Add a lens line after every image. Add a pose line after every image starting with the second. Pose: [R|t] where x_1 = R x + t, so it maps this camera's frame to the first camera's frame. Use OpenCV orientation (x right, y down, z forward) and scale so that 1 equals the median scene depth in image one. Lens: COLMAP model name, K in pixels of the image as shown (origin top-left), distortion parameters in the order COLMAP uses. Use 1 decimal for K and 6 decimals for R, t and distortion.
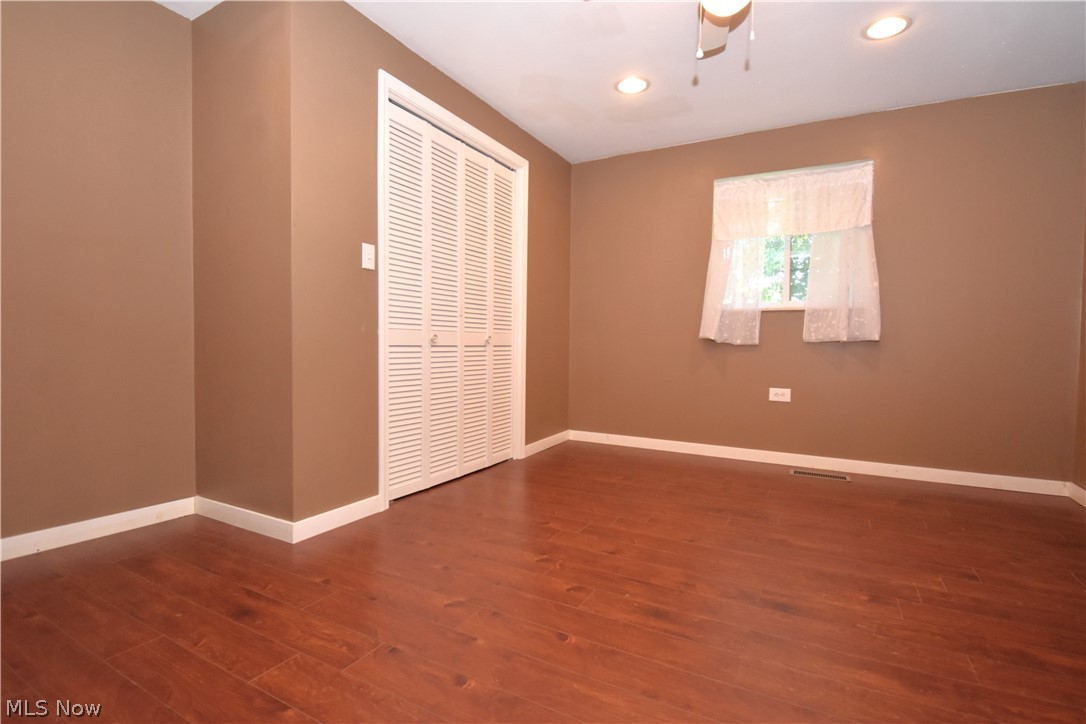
lens RADIAL K [[515.1, 0, 548.9], [0, 515.1, 361.6], [0, 0, 1]] dist [0.028368, -0.033673]
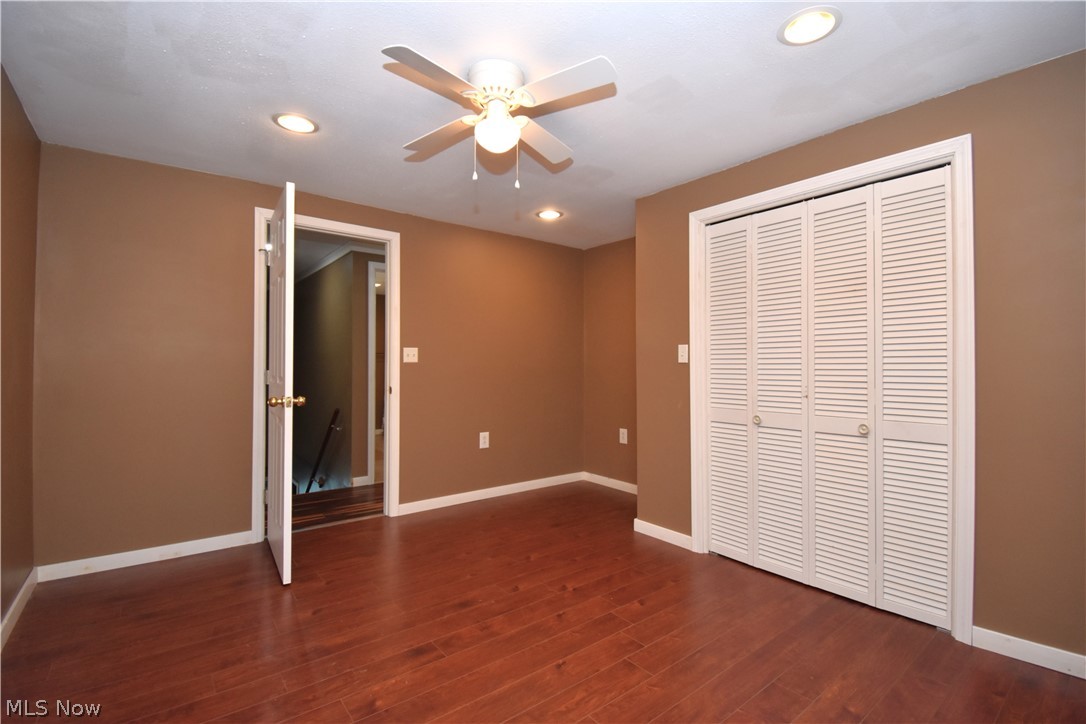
lens RADIAL K [[515.1, 0, 548.9], [0, 515.1, 361.6], [0, 0, 1]] dist [0.028368, -0.033673]
pose [[-0.410737, -0.019469, -0.911546, 1.222500], [-0.041291, 0.999143, -0.002735, -0.194674], [0.910819, 0.036515, -0.411189, 1.469872]]
